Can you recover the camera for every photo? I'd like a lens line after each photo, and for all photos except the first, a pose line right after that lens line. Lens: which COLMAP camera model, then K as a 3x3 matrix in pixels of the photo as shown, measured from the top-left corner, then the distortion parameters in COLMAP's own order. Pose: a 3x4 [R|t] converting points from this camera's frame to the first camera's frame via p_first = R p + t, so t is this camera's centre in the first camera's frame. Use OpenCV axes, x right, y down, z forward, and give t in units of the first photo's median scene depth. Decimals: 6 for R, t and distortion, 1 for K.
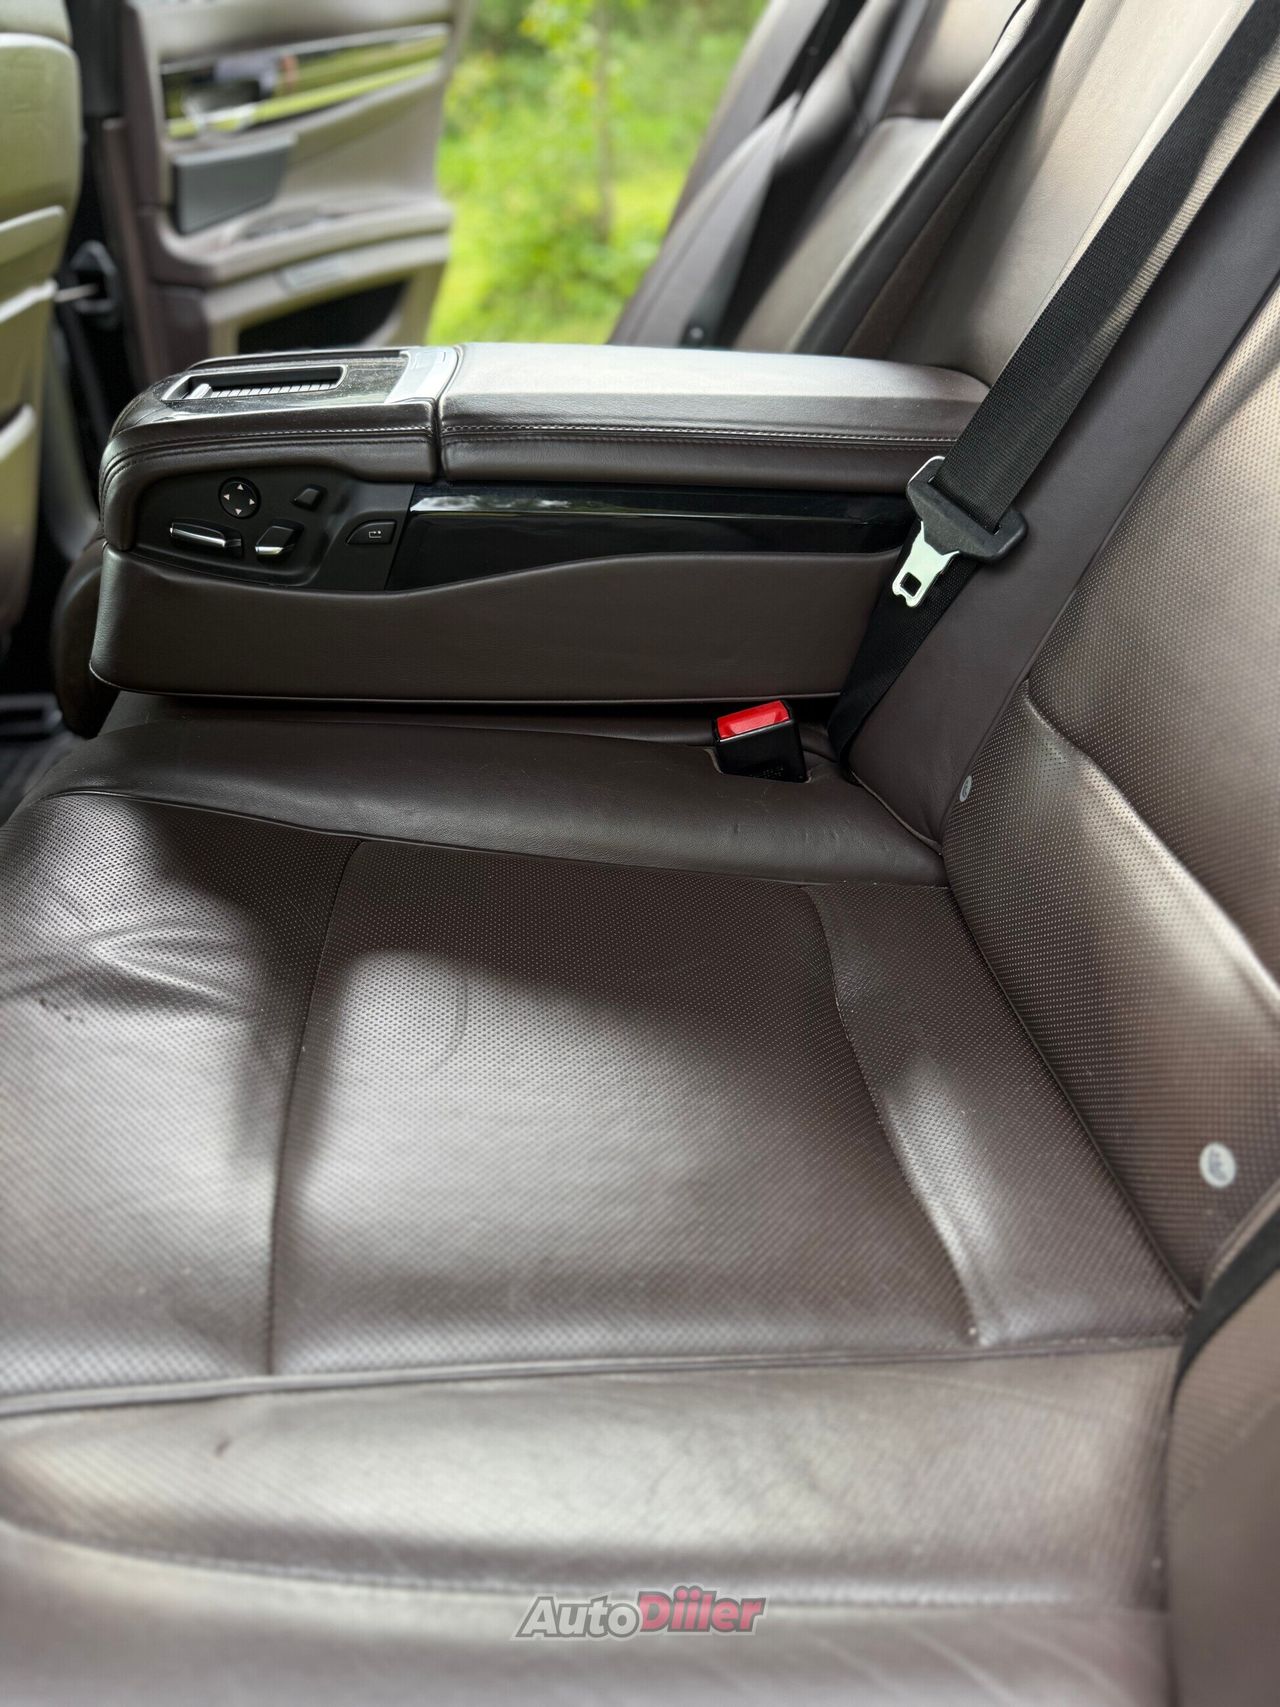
lens RADIAL K [[1199.2, 0, 642.3], [0, 1199.2, 863.0], [0, 0, 1]] dist [-0.007227, 0.000562]
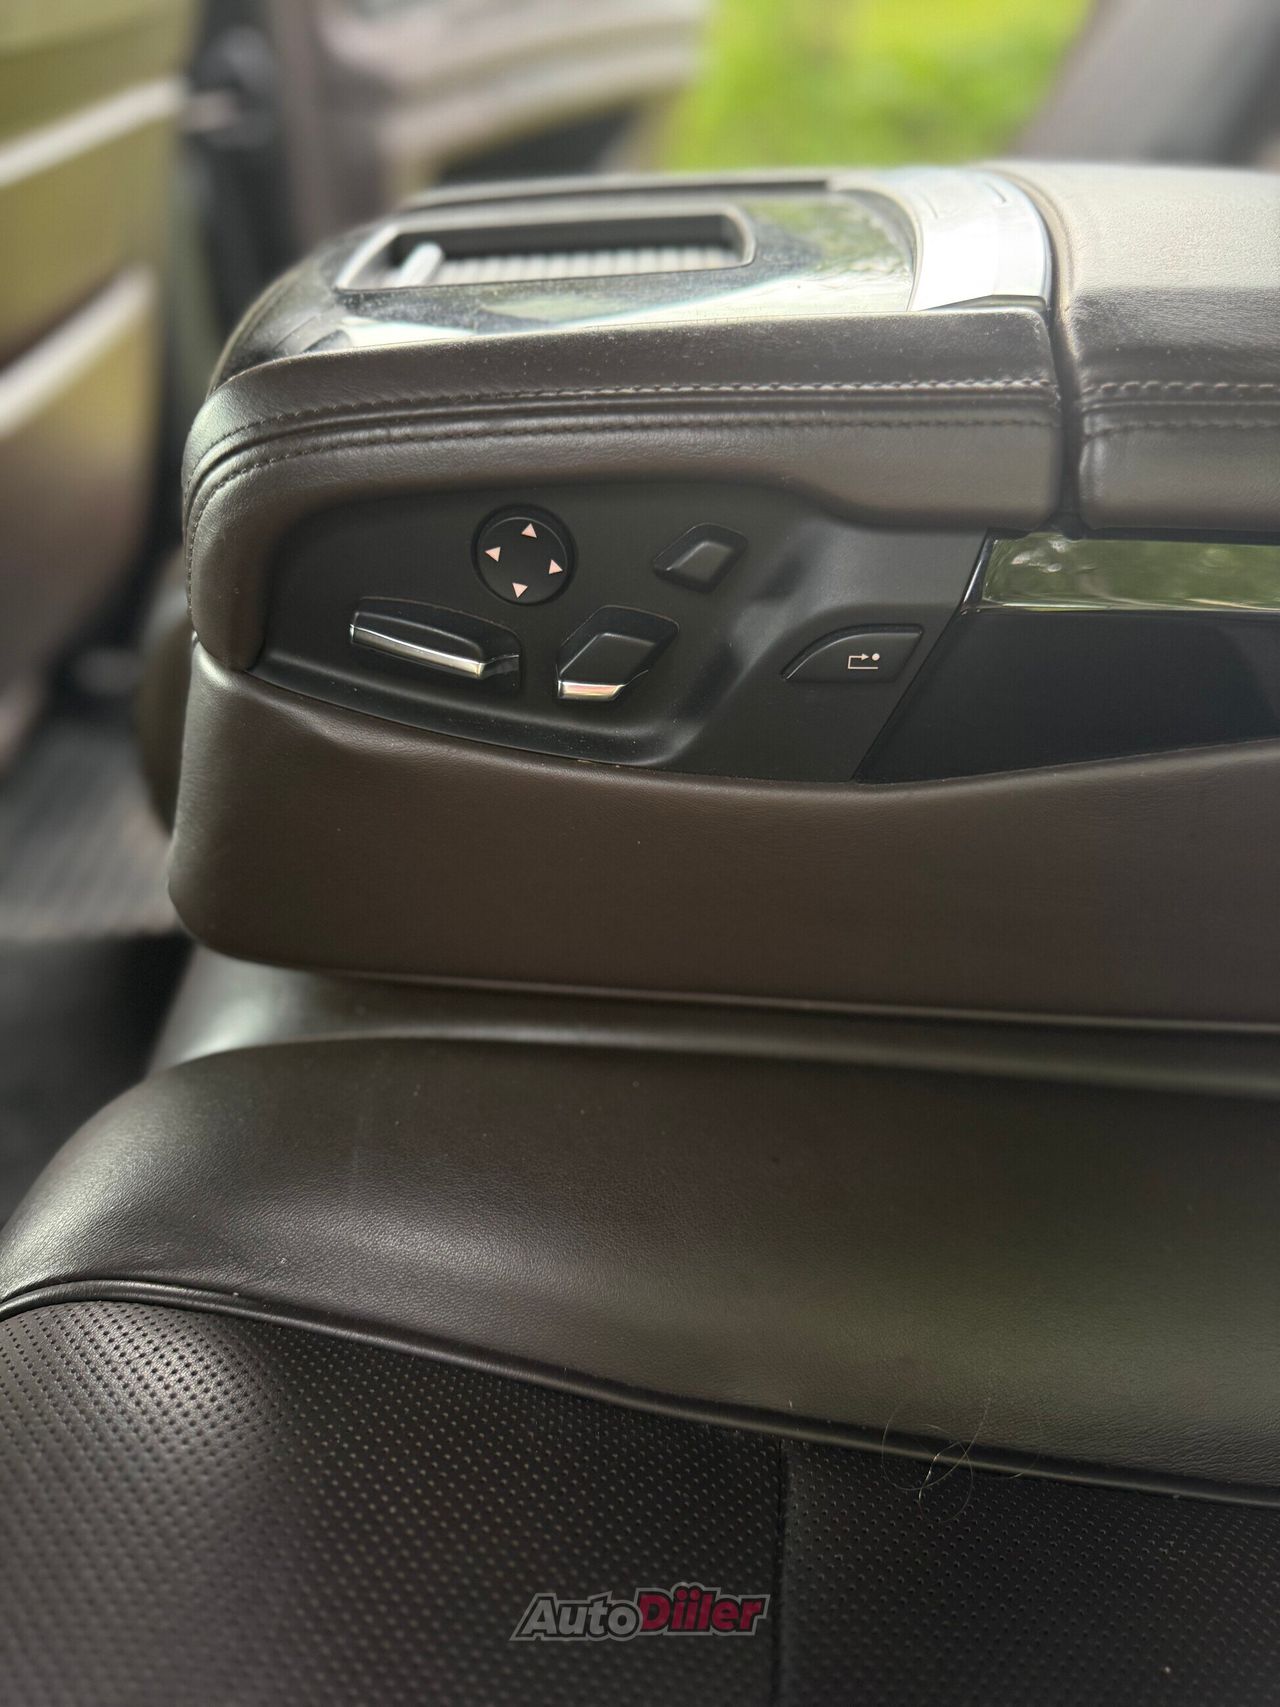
lens RADIAL K [[1199.2, 0, 635.0], [0, 1199.2, 845.2], [0, 0, 1]] dist [-0.007227, 0.000562]
pose [[0.992132, 0.066063, -0.106351, -0.249784], [-0.057026, 0.994672, 0.085880, -0.243578], [0.111458, -0.079139, 0.990613, 0.603436]]
